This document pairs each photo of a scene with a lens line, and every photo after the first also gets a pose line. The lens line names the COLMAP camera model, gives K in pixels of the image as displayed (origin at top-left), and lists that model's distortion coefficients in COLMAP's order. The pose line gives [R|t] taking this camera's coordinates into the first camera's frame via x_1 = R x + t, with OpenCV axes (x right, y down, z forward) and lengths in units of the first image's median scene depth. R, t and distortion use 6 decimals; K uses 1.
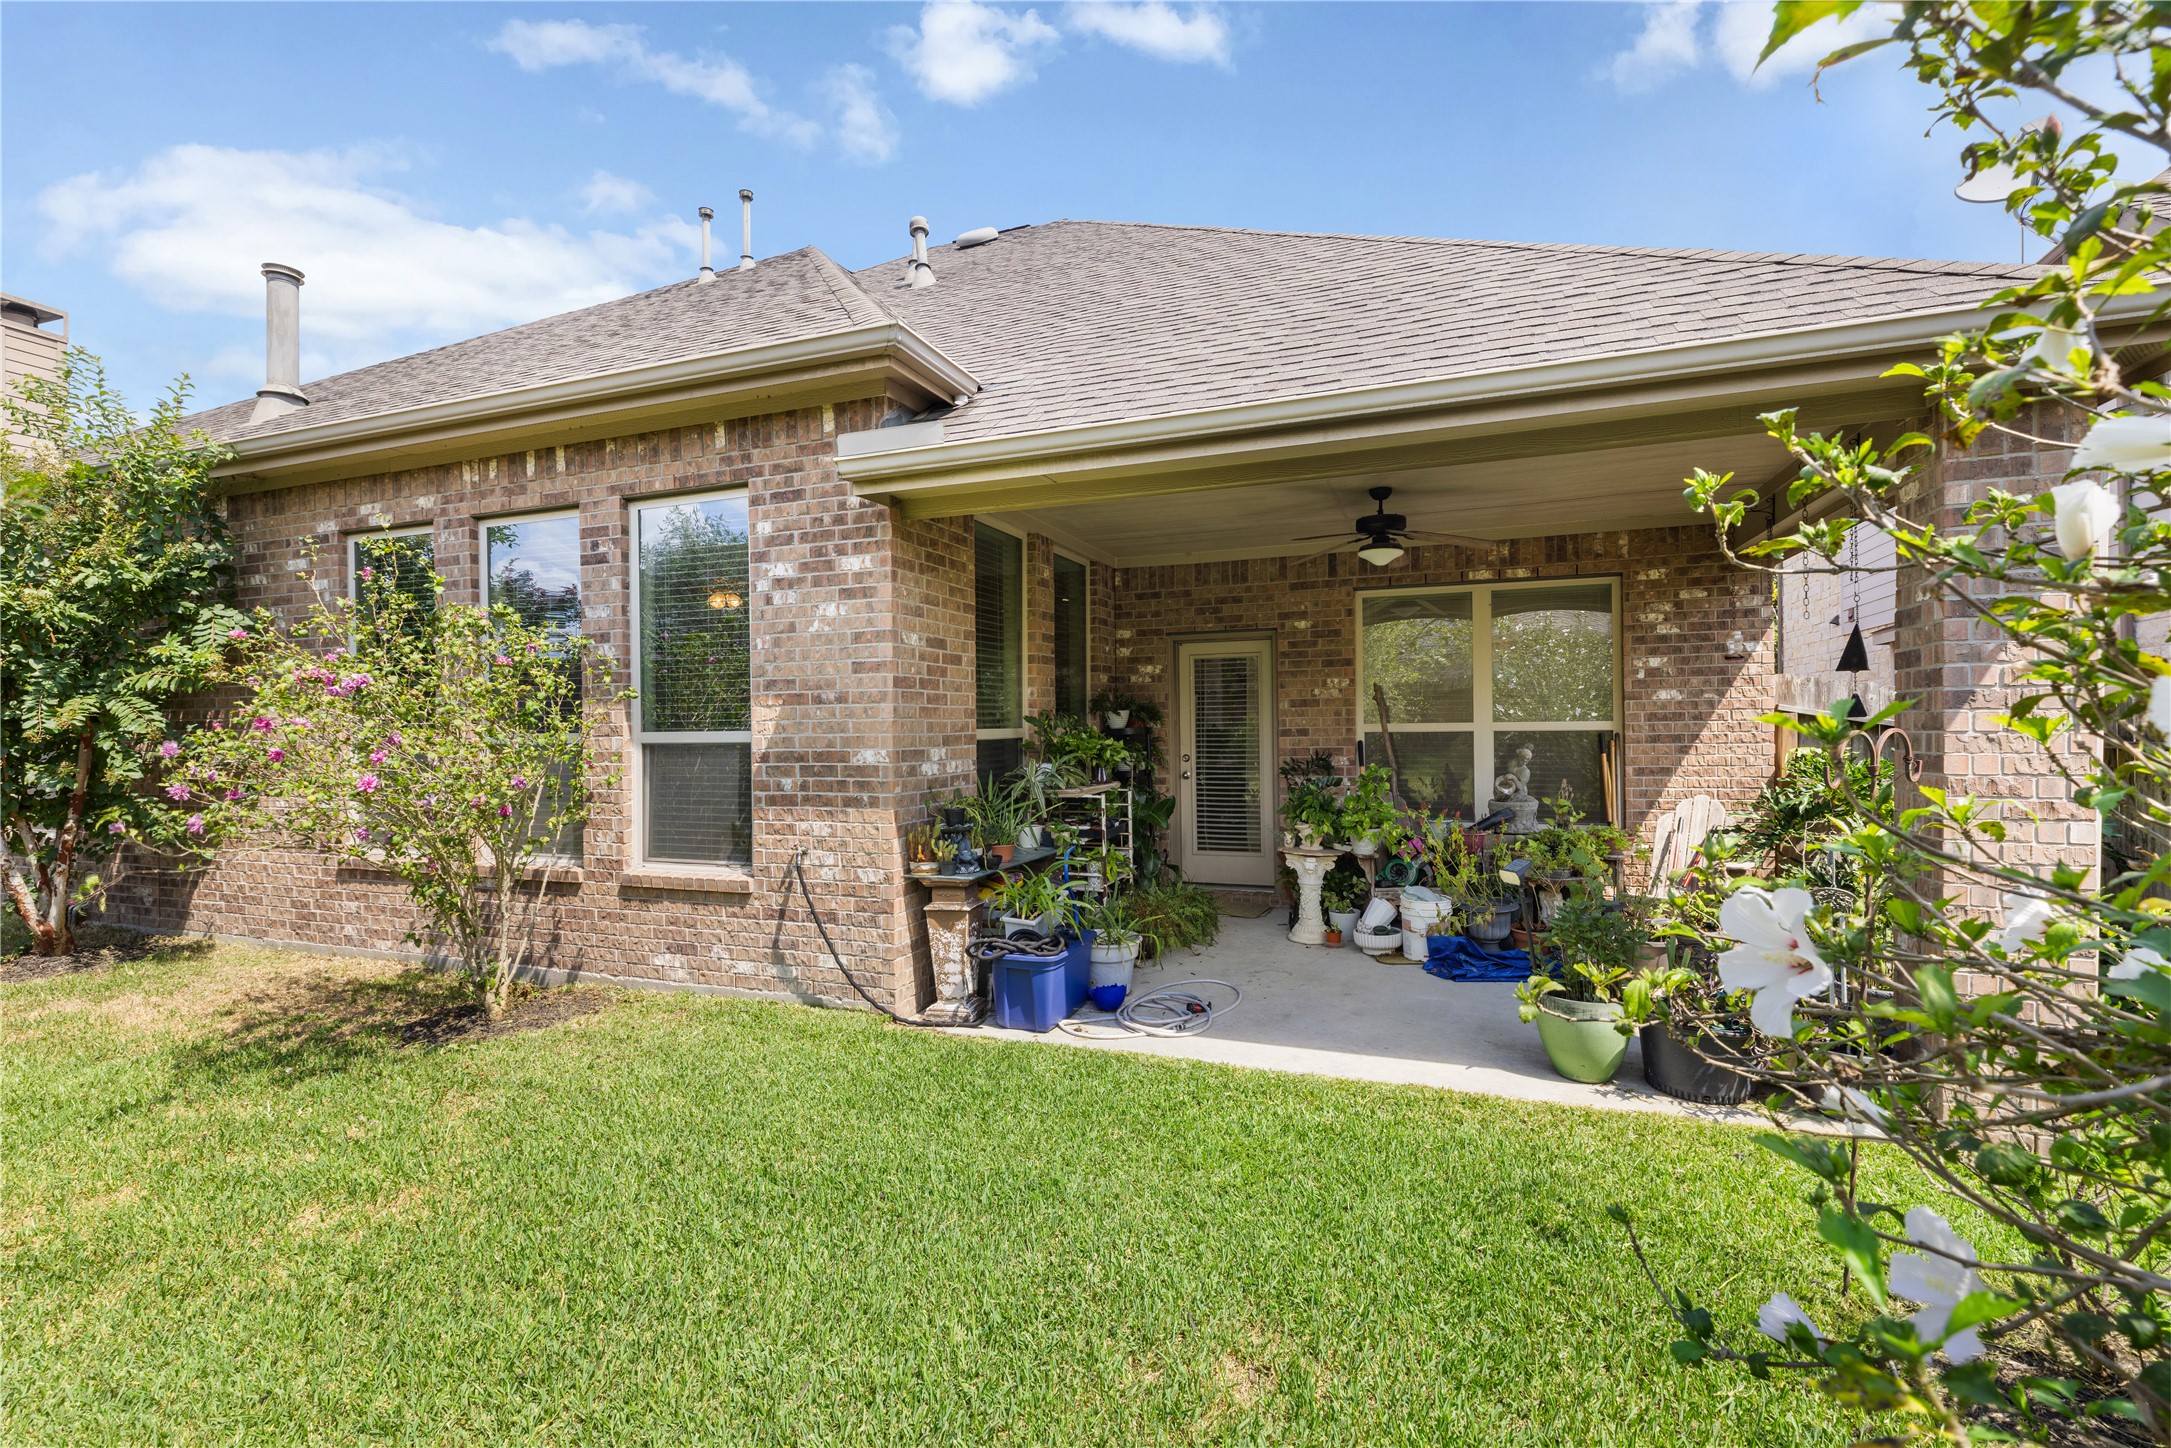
lens RADIAL K [[975.2, 0, 1074.6], [0, 975.2, 724.6], [0, 0, 1]] dist [0.004067, 0.001600]
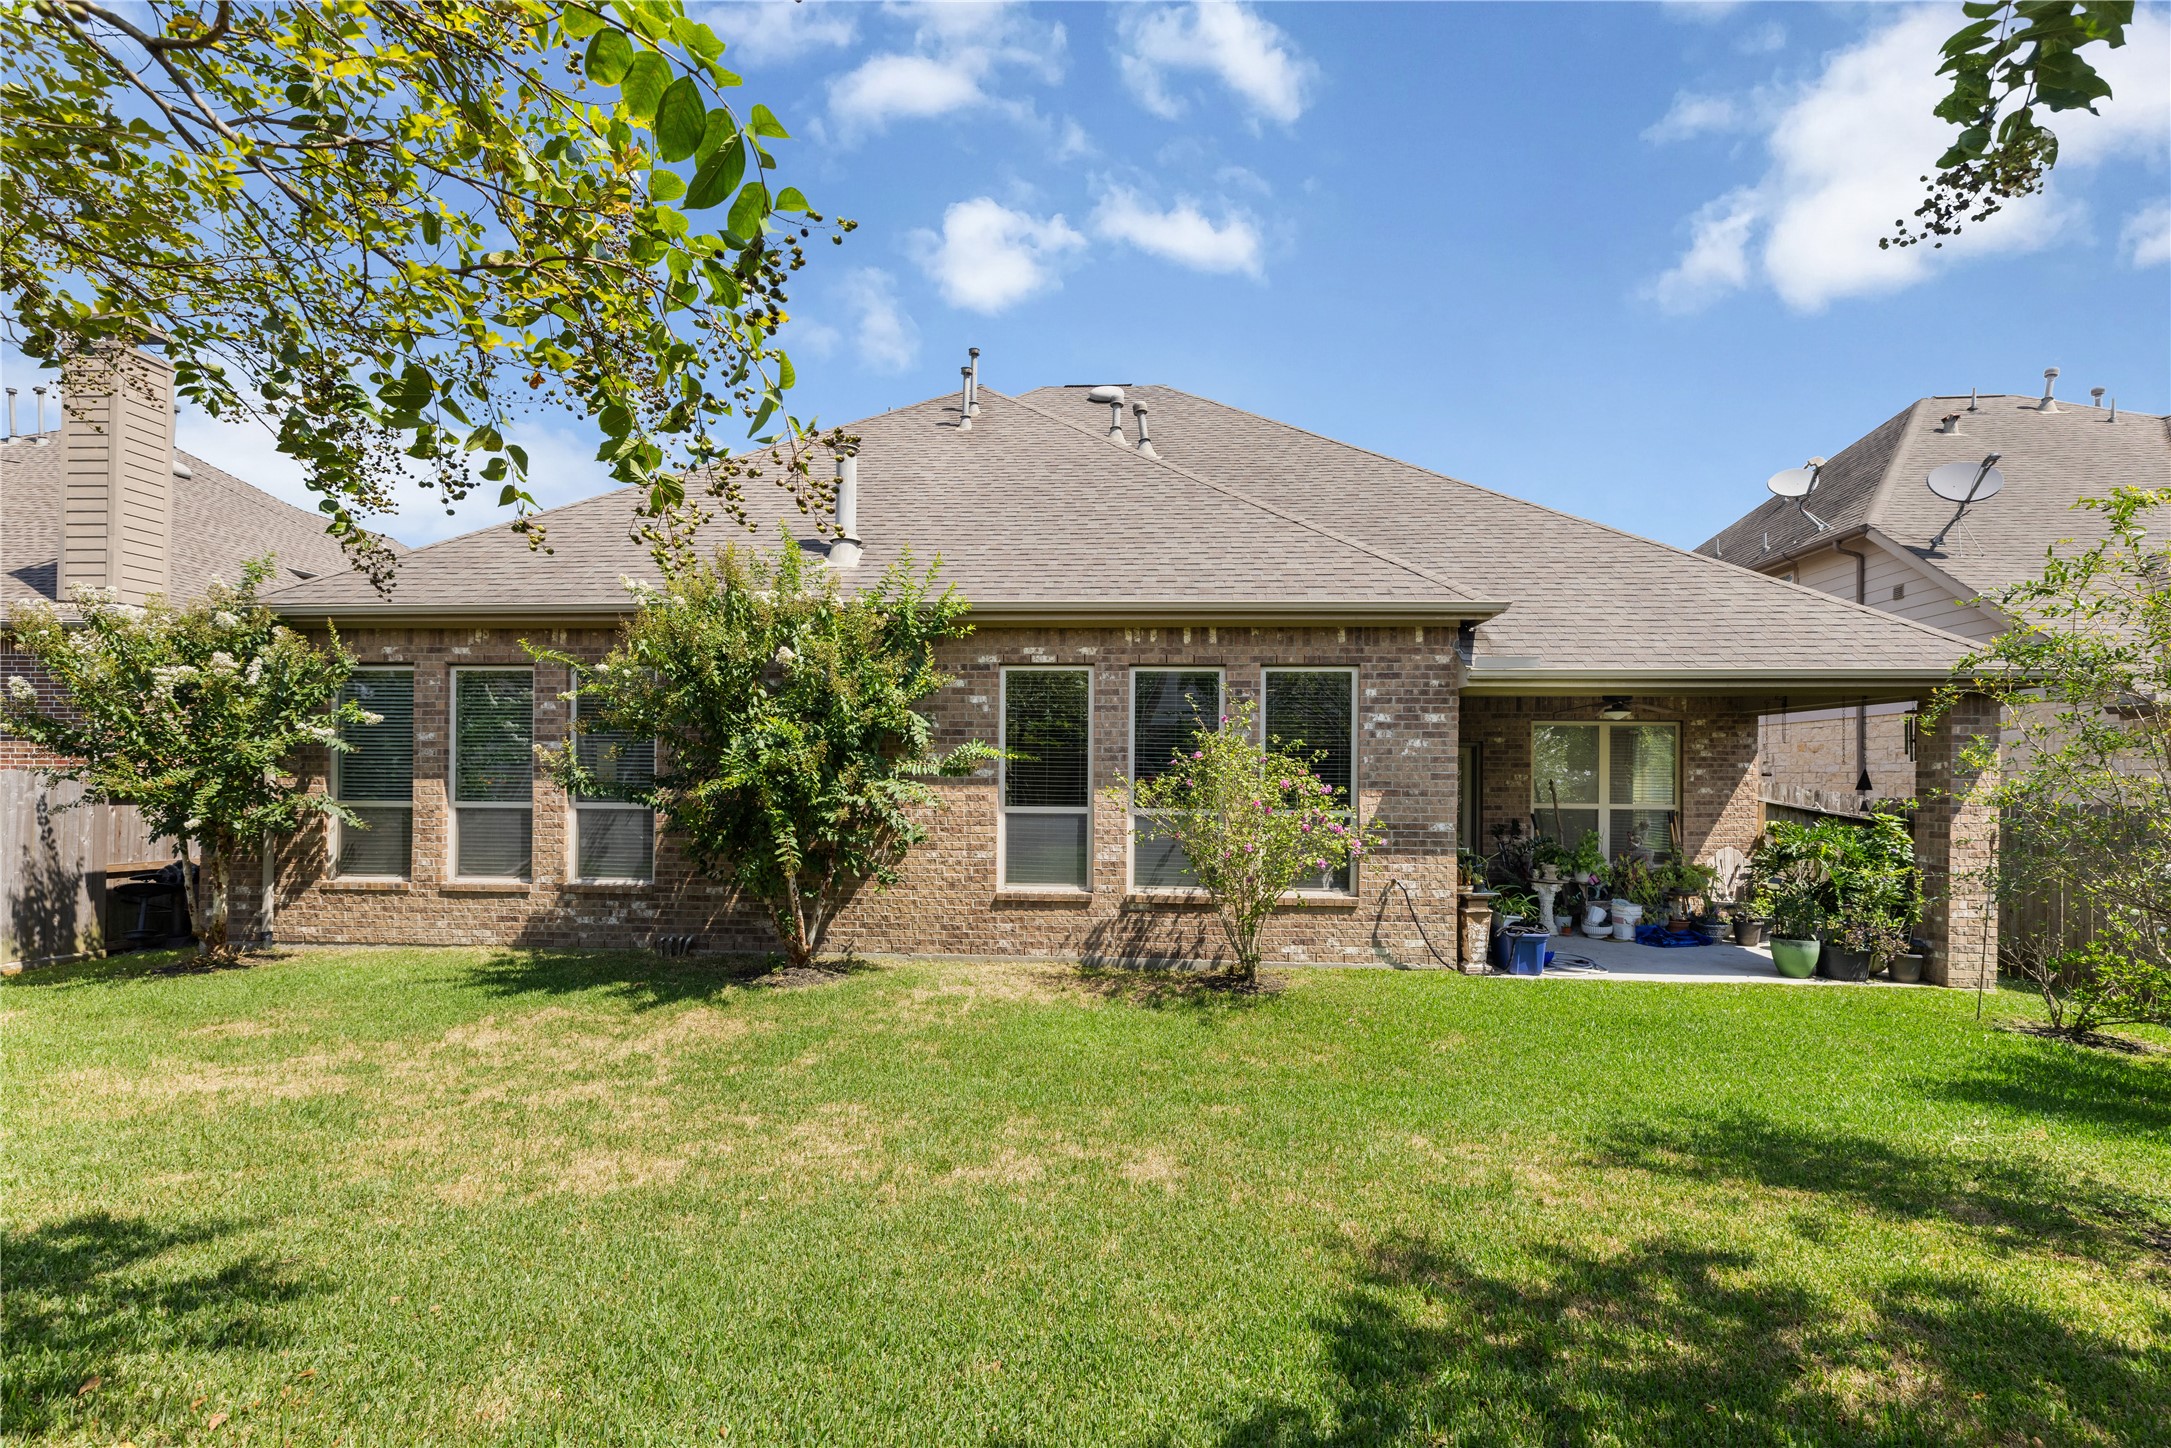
lens RADIAL K [[975.2, 0, 1116.8], [0, 975.2, 764.9], [0, 0, 1]] dist [0.004067, 0.001600]
pose [[0.954348, 0.023132, 0.297801, -1.234938], [-0.020505, 0.999718, -0.011944, -0.044232], [-0.297994, 0.005292, 0.954553, -0.495465]]
